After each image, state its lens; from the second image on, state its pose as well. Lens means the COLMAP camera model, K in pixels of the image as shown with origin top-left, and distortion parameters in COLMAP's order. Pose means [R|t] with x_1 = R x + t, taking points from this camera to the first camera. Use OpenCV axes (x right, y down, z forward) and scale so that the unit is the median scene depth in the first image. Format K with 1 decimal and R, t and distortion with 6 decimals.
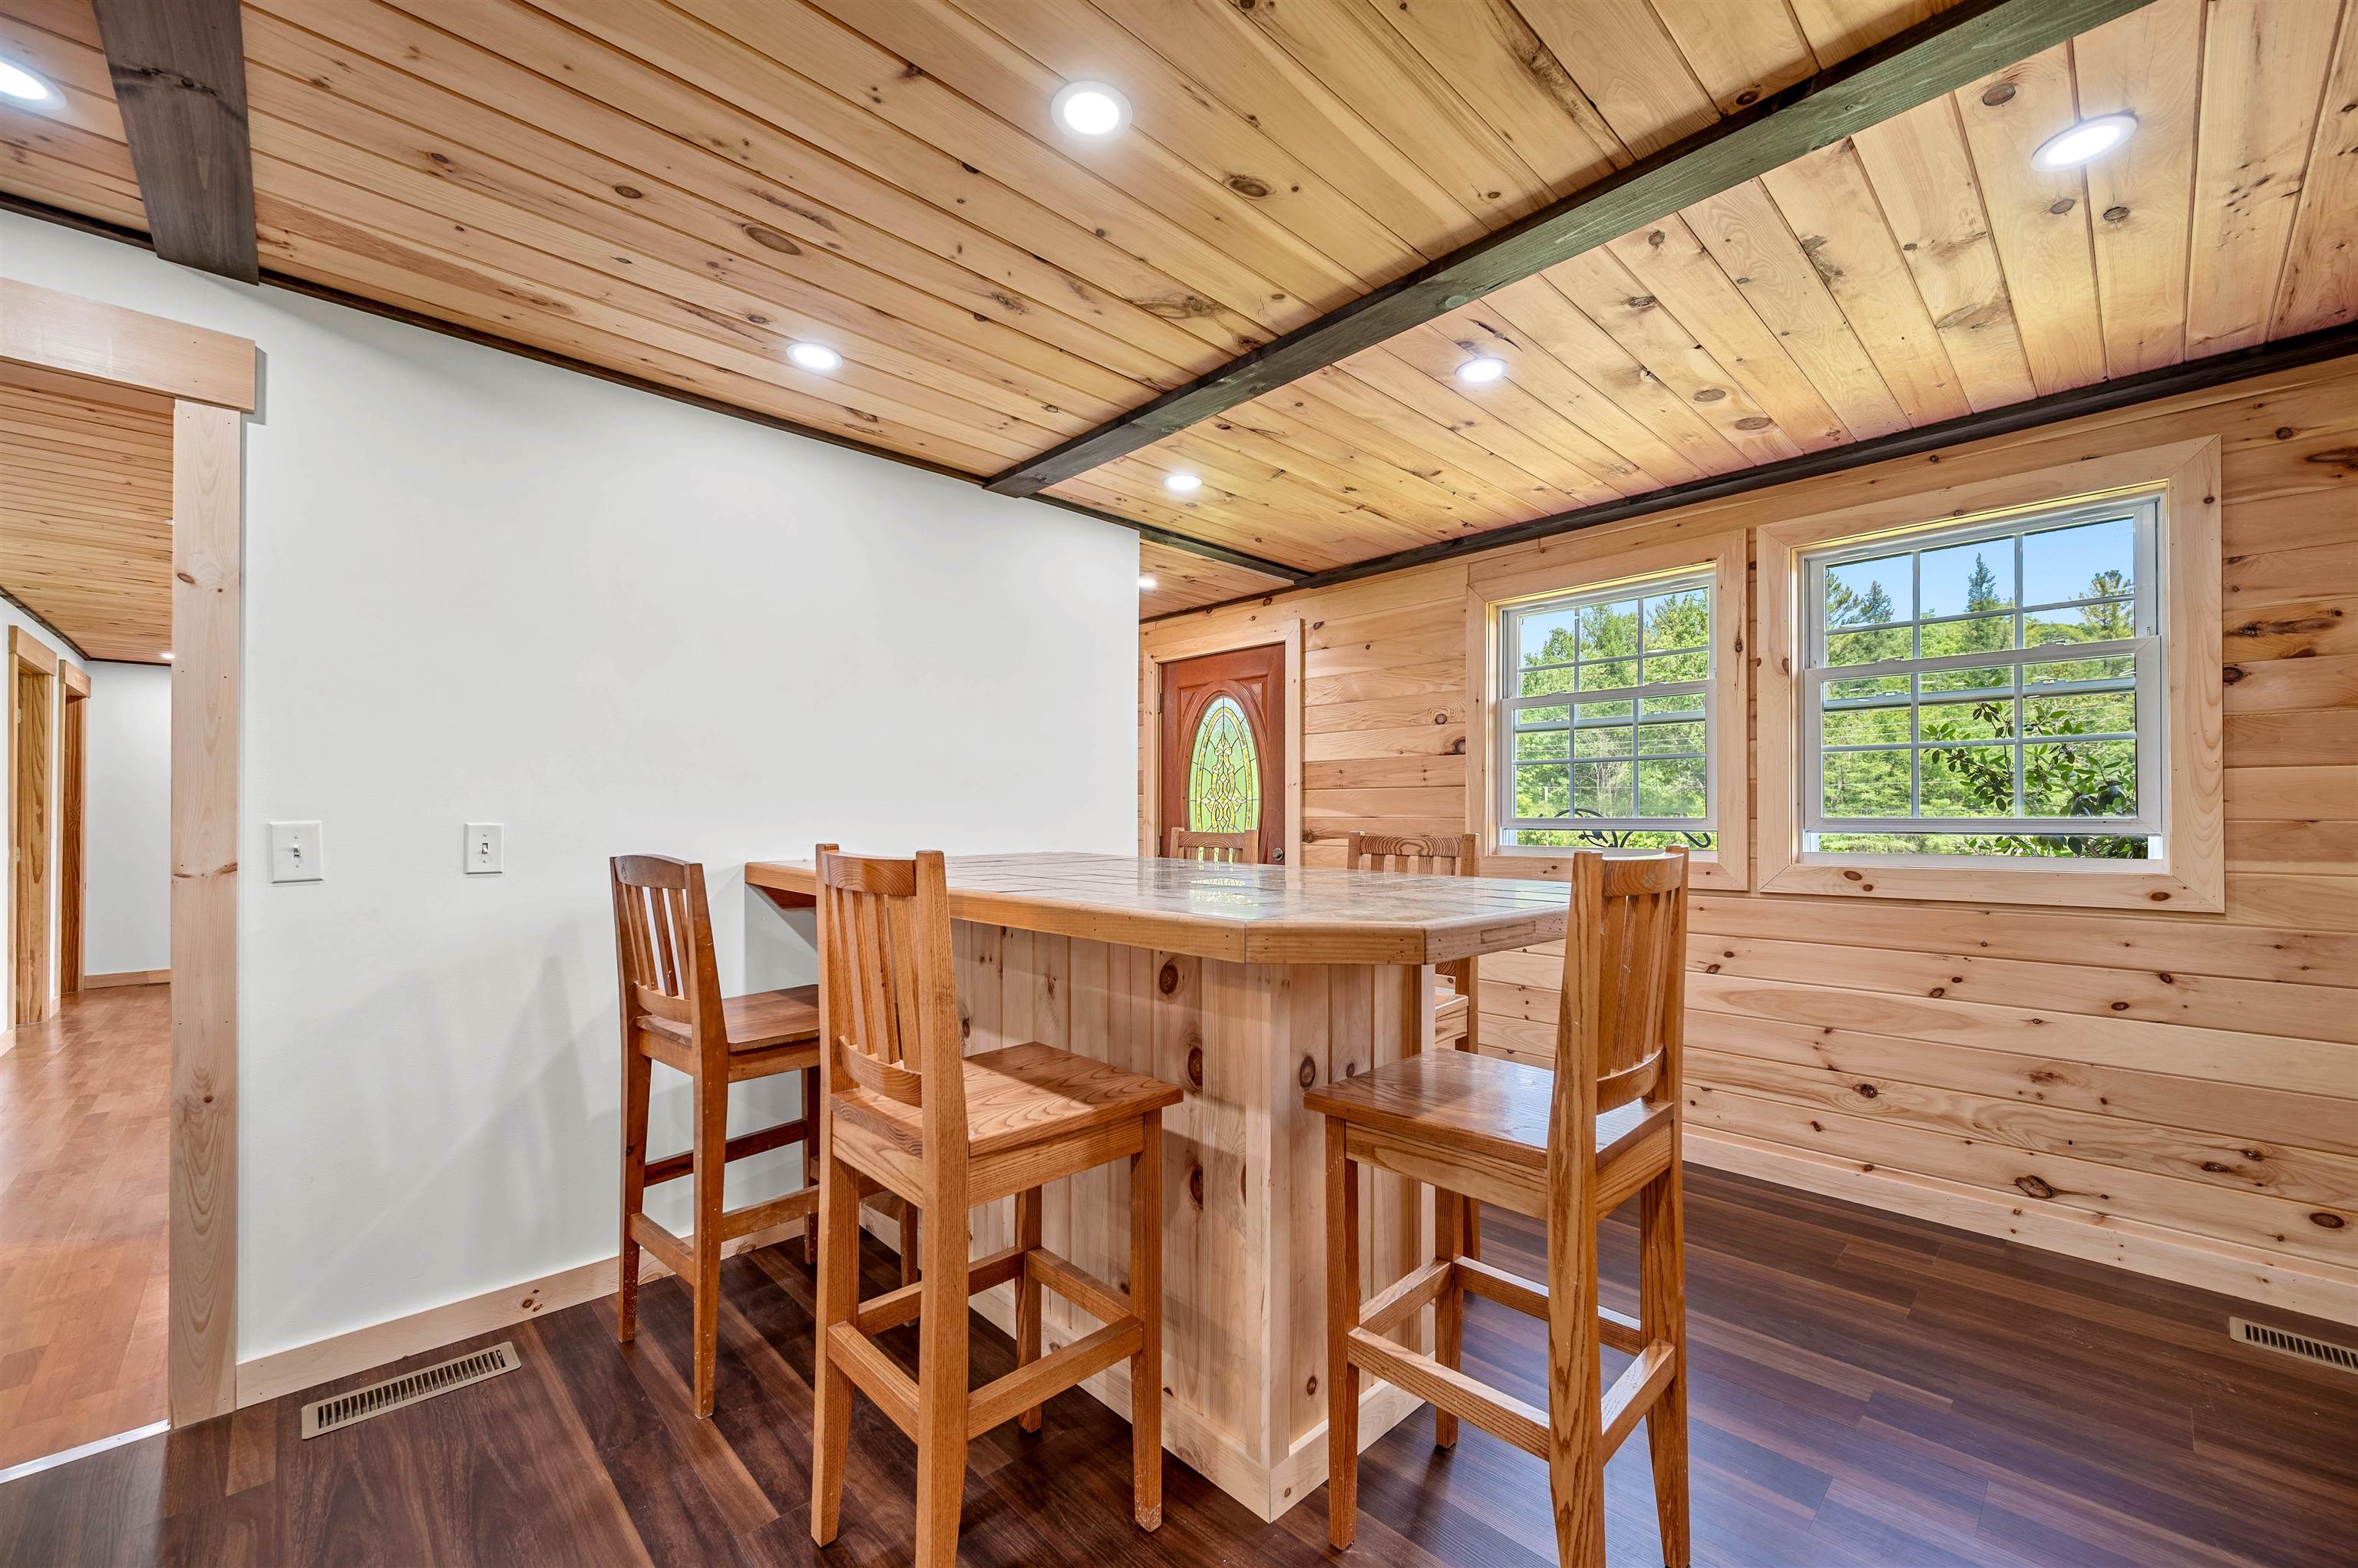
lens RADIAL K [[936.4, 0, 1249.6], [0, 936.4, 811.8], [0, 0, 1]] dist [0.000035, 0.000530]
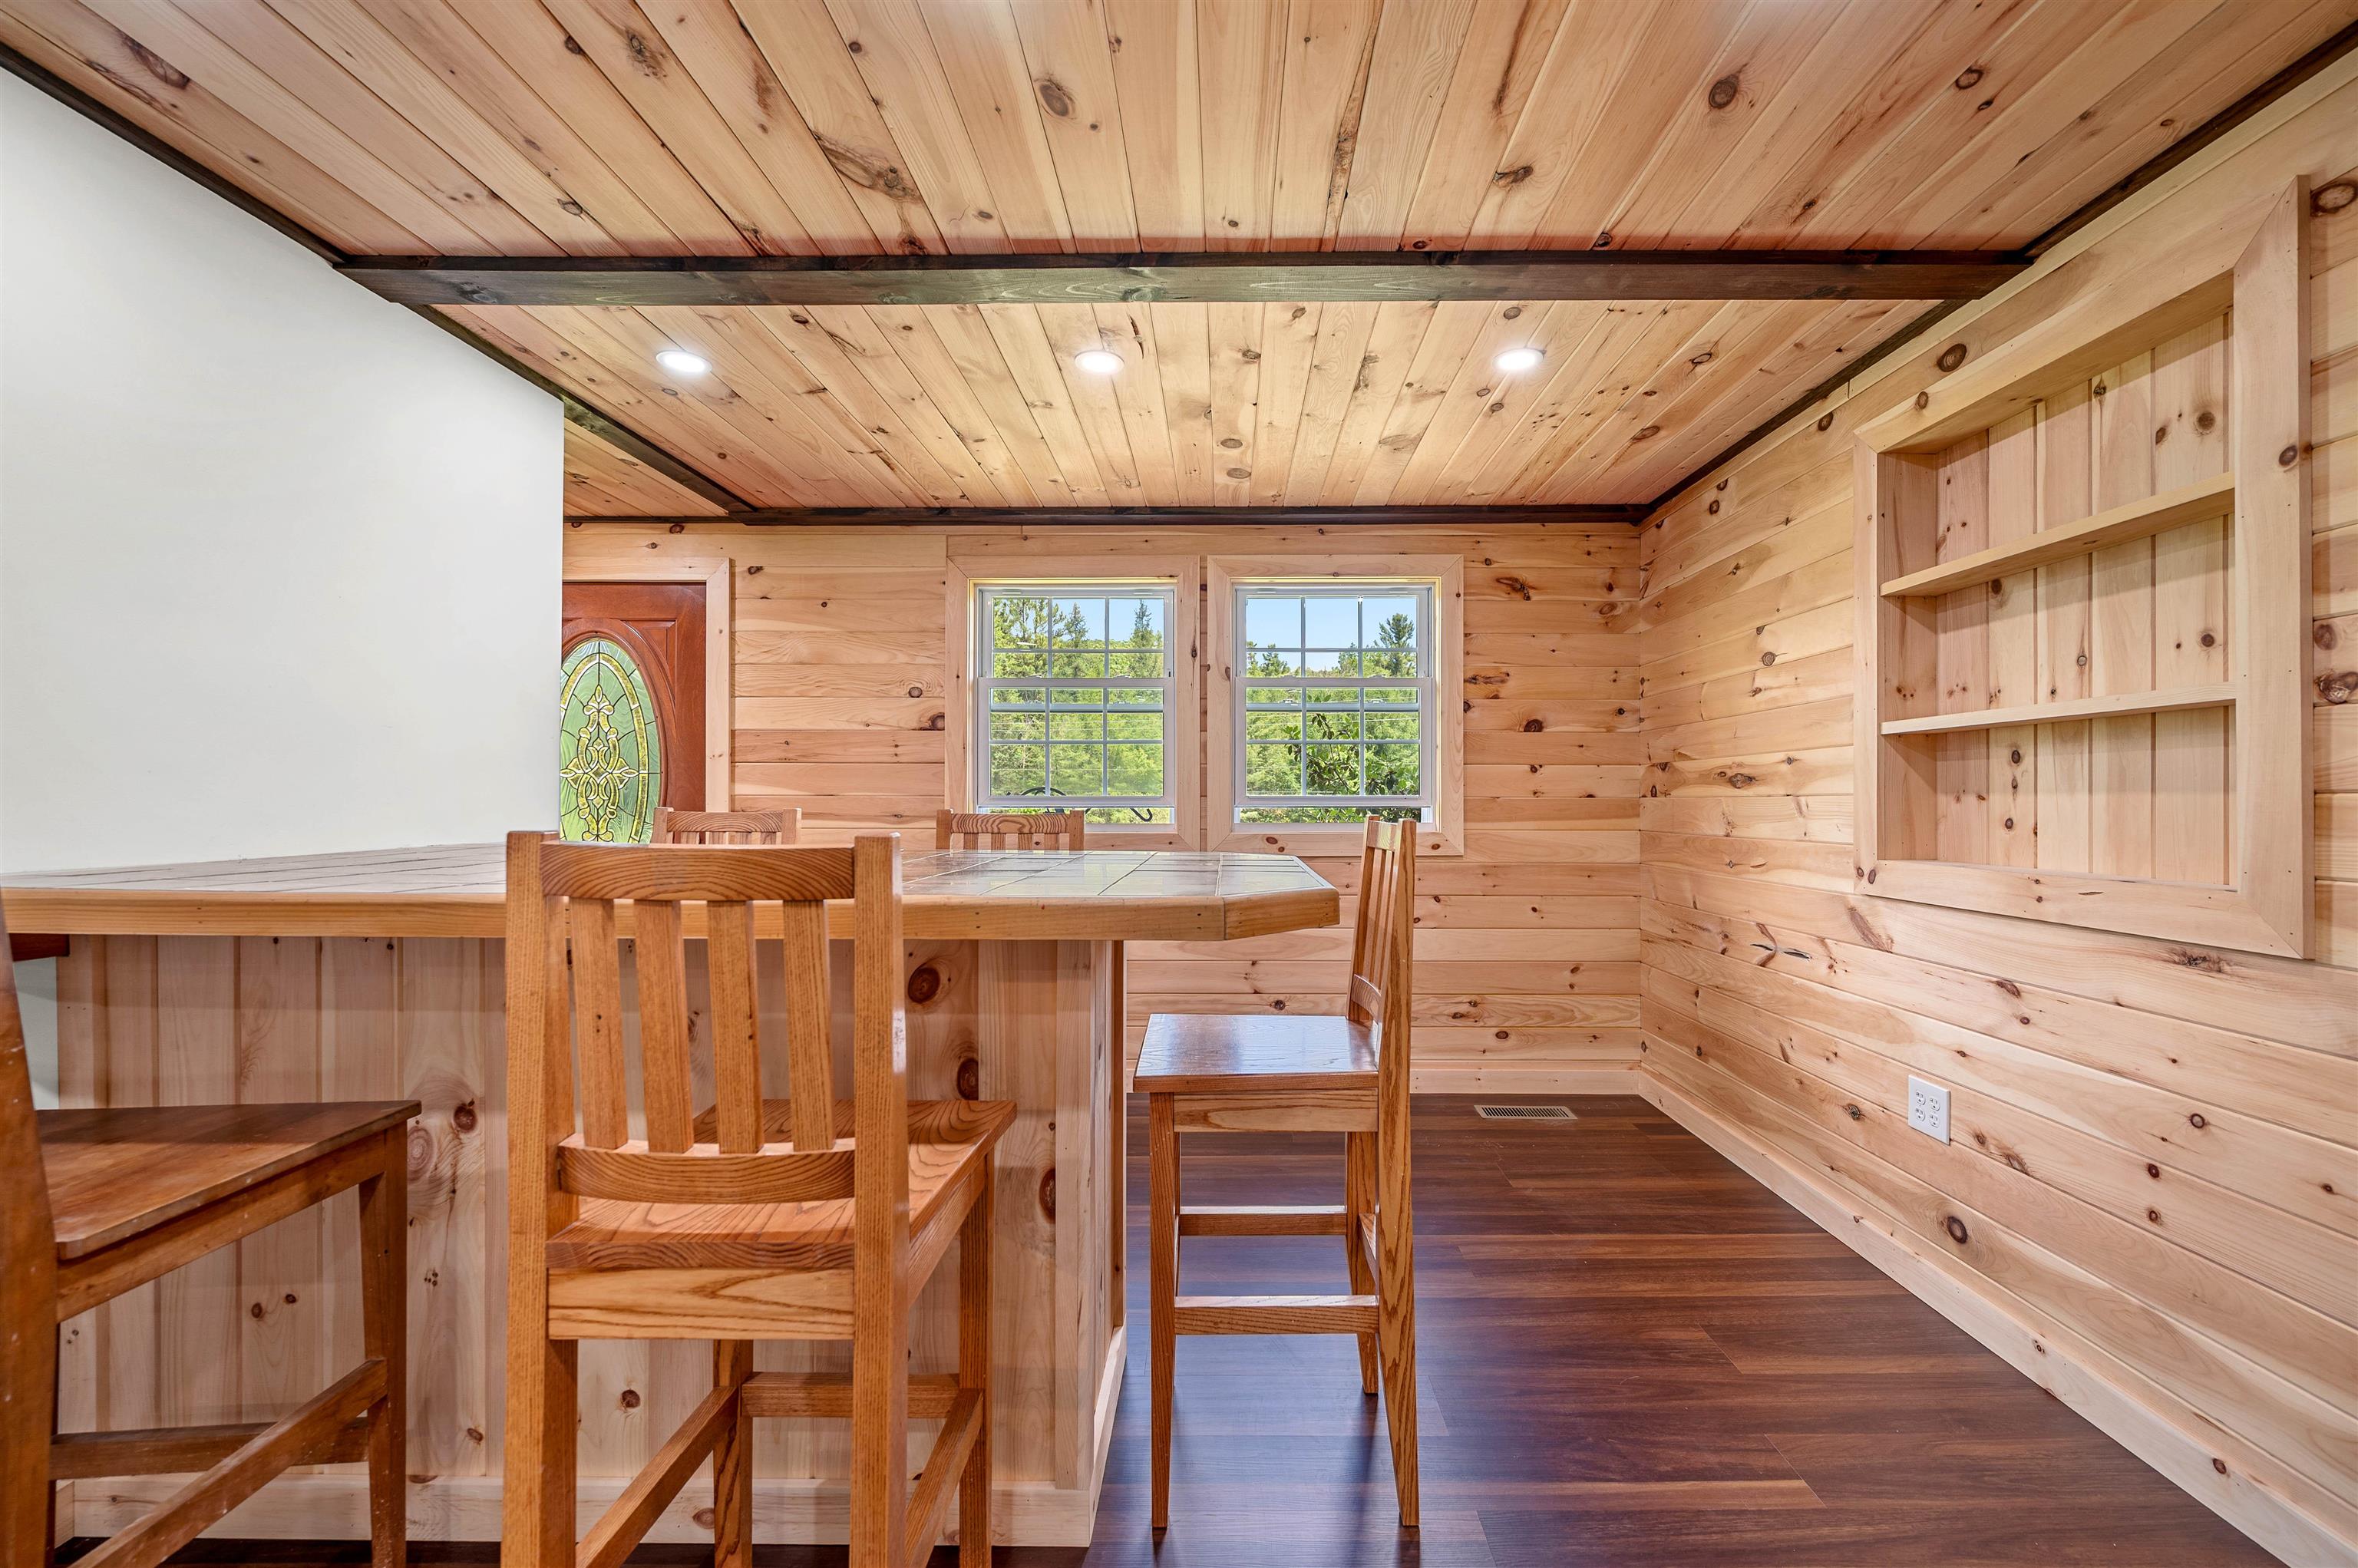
lens RADIAL K [[936.4, 0, 1185.3], [0, 936.4, 794.4], [0, 0, 1]] dist [0.000035, 0.000530]
pose [[0.709698, 0.003194, 0.704498, -0.332393], [-0.003846, 0.999992, -0.000659, 0.005621], [-0.704495, -0.002242, 0.709705, 0.158406]]
